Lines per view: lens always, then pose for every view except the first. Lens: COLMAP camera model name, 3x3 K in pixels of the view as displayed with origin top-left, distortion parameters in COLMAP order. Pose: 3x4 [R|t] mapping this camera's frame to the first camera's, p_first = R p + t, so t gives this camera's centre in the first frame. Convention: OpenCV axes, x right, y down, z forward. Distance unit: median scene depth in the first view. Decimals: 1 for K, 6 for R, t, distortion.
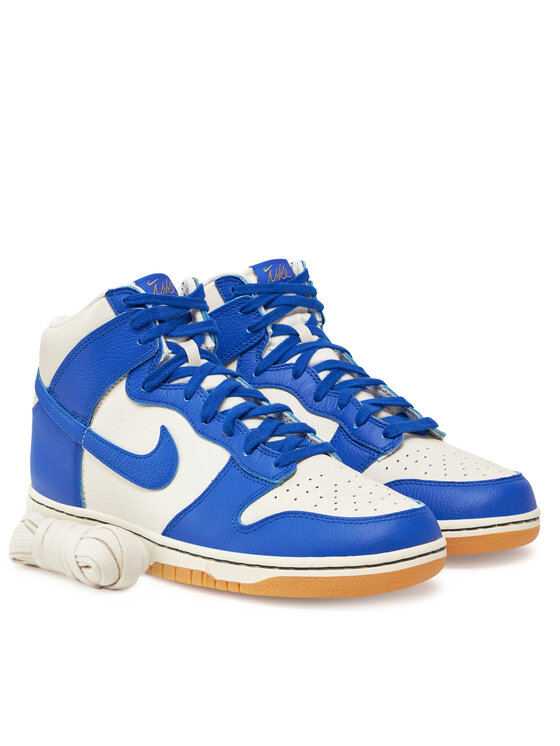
lens RADIAL K [[1832.9, 0, 280.0], [0, 1832.9, 373.0], [0, 0, 1]] dist [-0.050345, -0.121264]
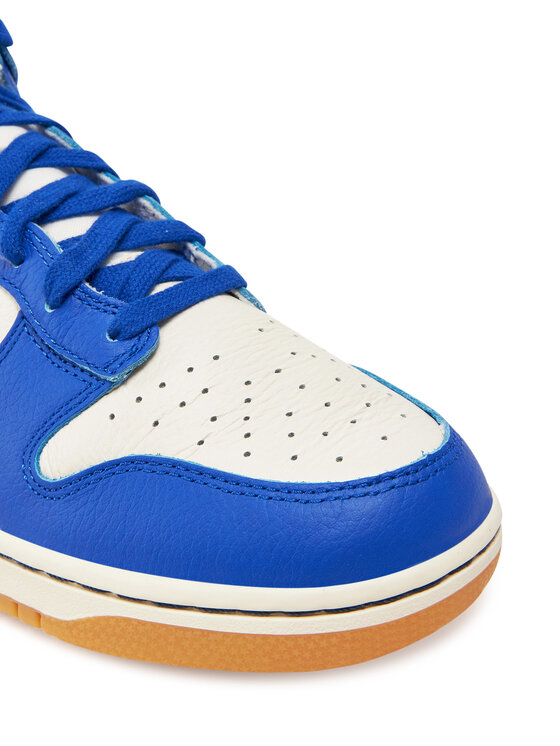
lens RADIAL K [[812.6, 0, 280.0], [0, 812.6, 373.0], [0, 0, 1]] dist [0.005586, 0.002043]
pose [[0.998187, -0.034939, 0.049013, 0.028636], [0.016833, 0.943831, 0.329999, -0.006575], [-0.057790, -0.328576, 0.942708, 0.798926]]
